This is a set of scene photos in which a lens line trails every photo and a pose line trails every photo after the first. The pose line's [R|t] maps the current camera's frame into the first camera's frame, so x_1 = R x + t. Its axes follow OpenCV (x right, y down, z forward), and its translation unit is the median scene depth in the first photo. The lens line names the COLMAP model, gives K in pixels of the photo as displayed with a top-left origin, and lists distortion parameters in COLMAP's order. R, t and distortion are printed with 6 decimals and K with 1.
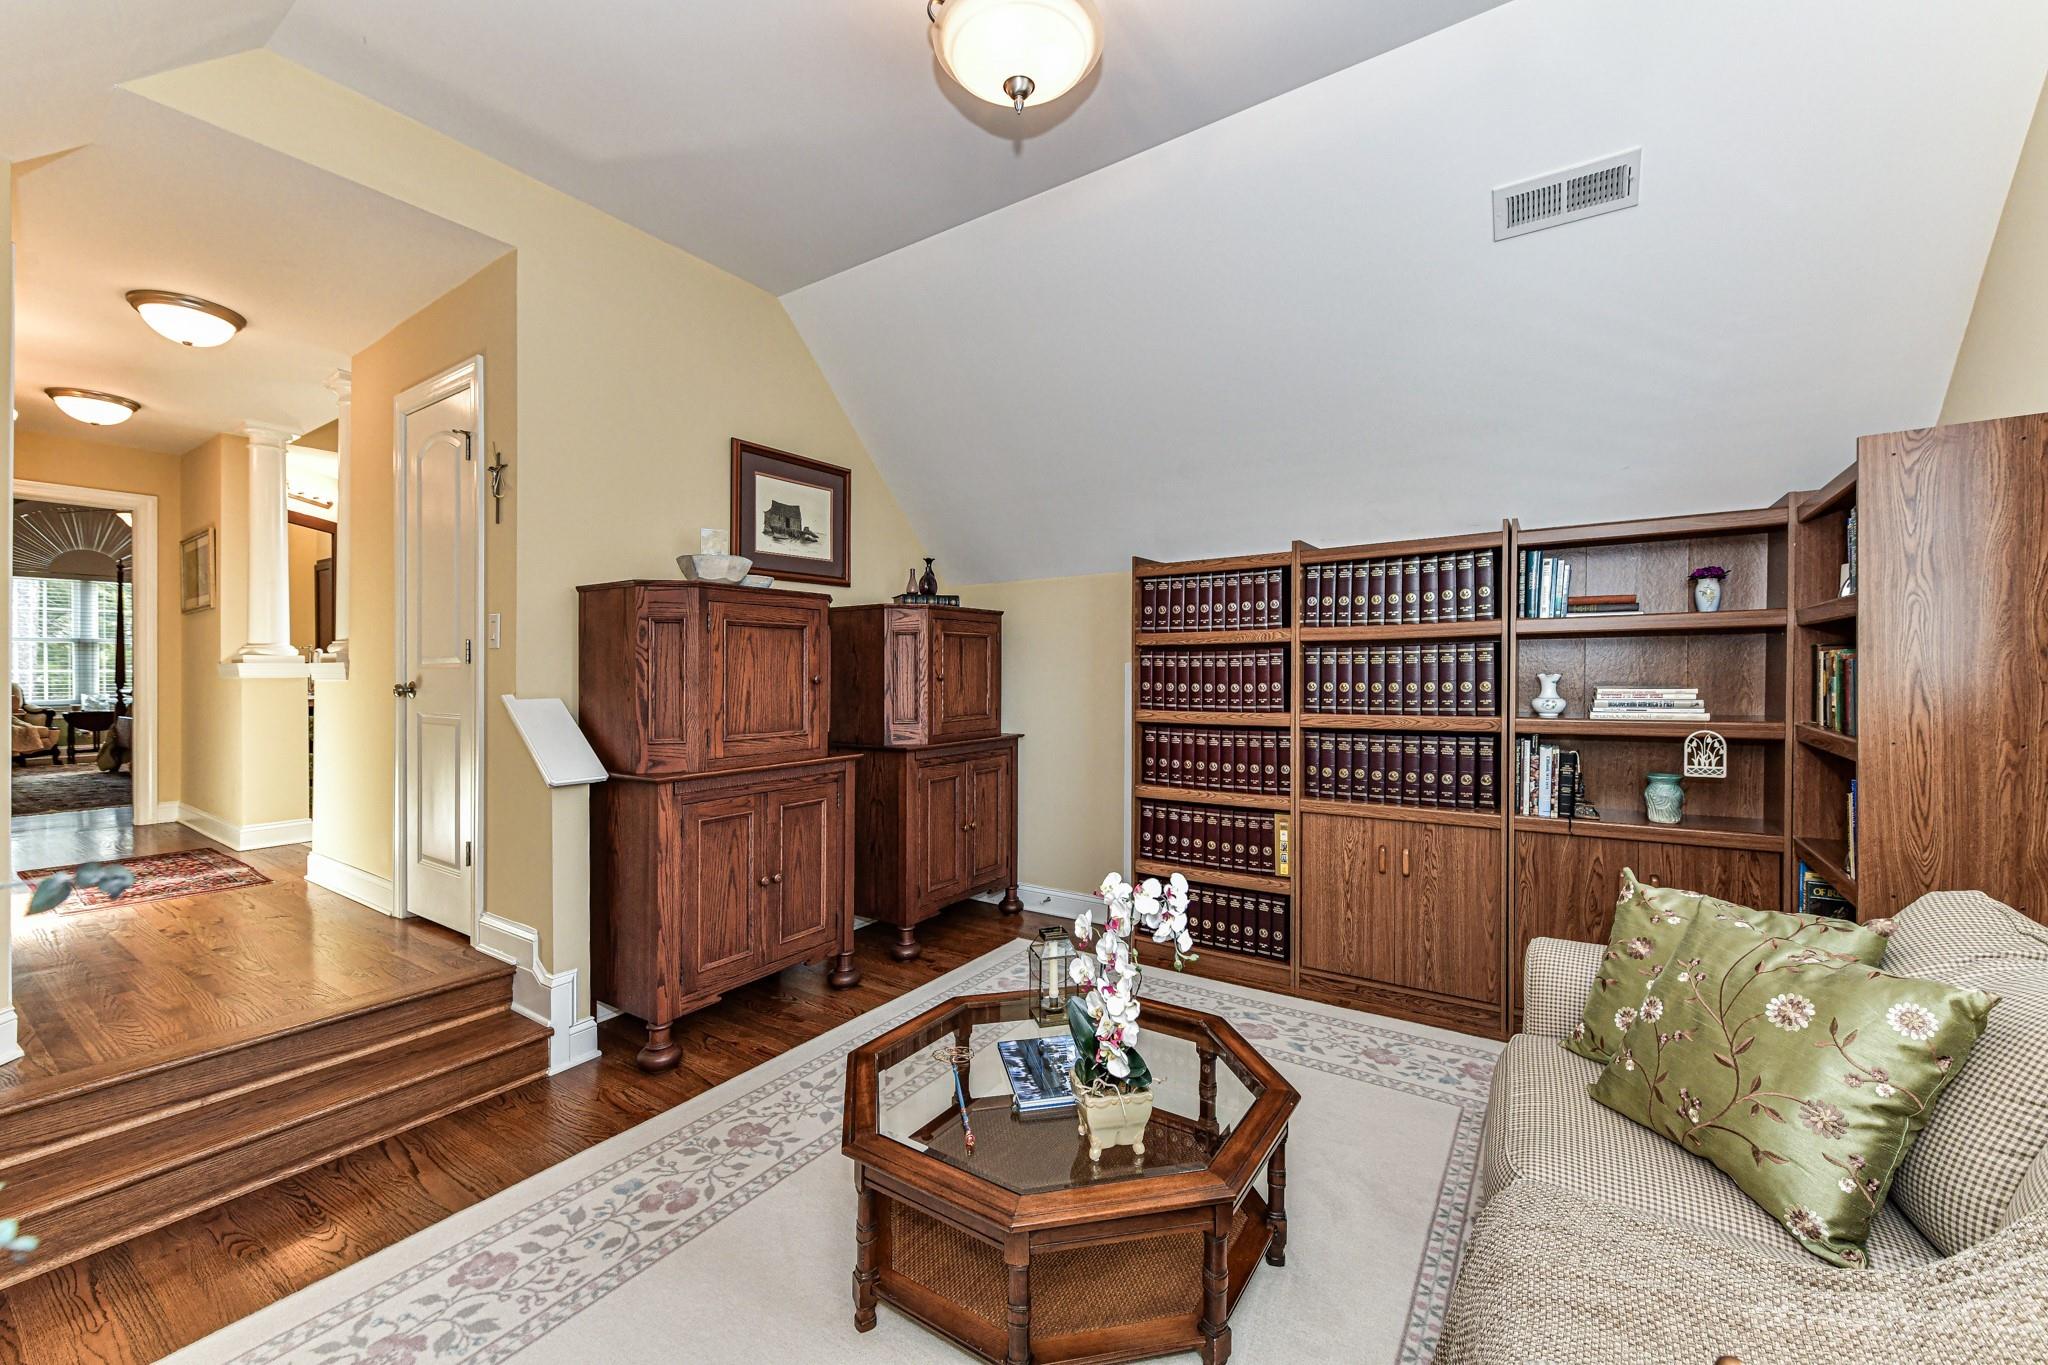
lens RADIAL K [[807.9, 0, 1027.3], [0, 807.9, 674.4], [0, 0, 1]] dist [0.004573, -0.003235]
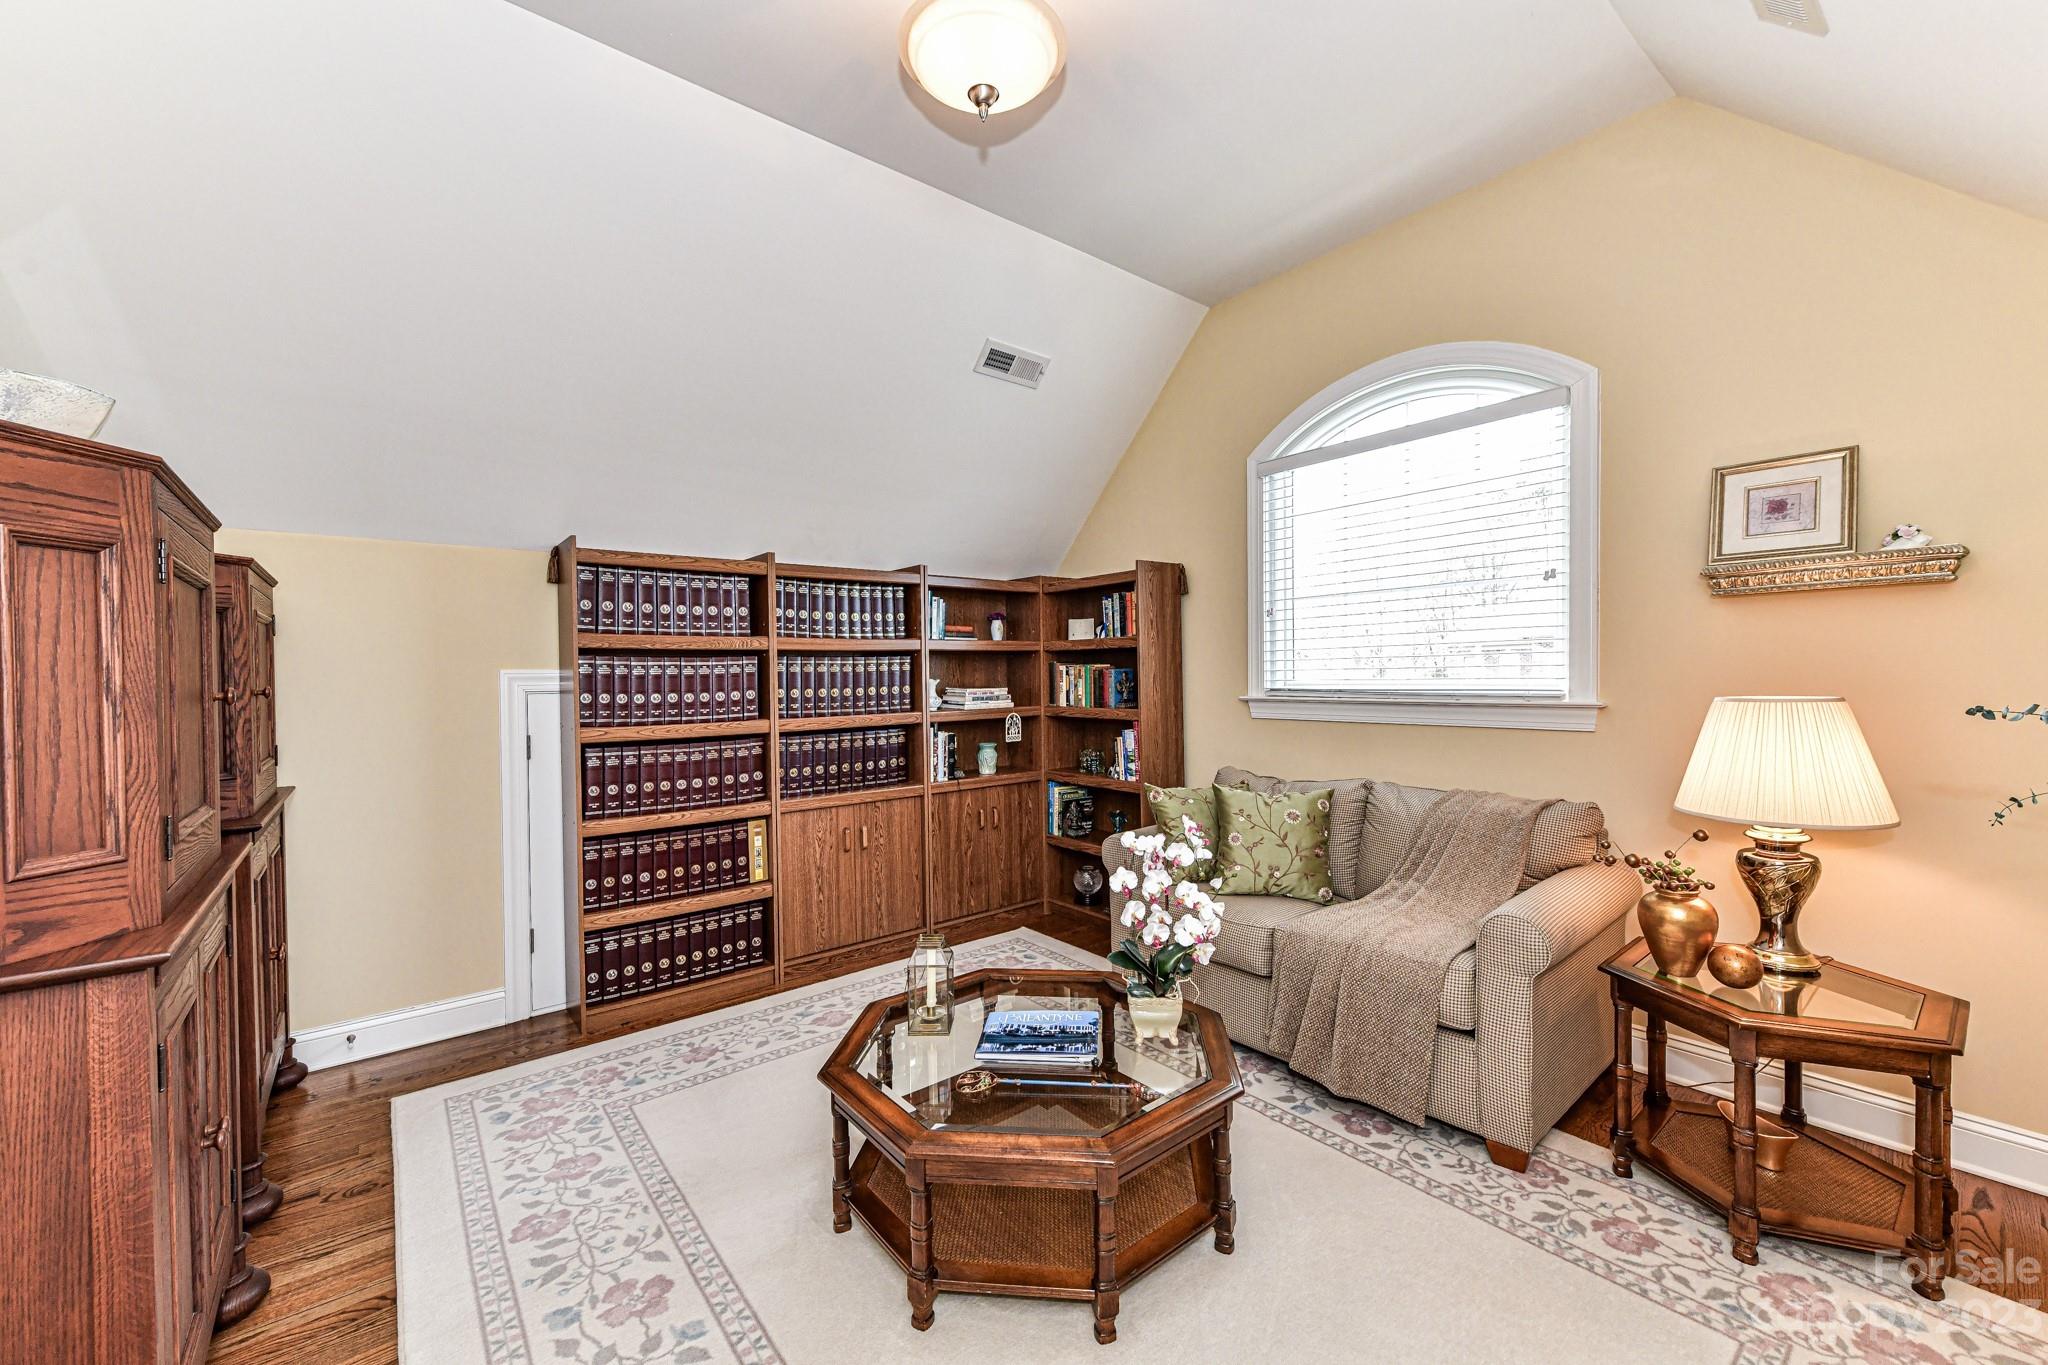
lens RADIAL K [[807.9, 0, 1025.9], [0, 807.9, 686.0], [0, 0, 1]] dist [0.004573, -0.003235]
pose [[0.289272, -0.009308, 0.957202, -0.584601], [0.015991, 0.999860, 0.004890, 0.005657], [-0.957113, 0.013892, 0.289381, 0.404145]]
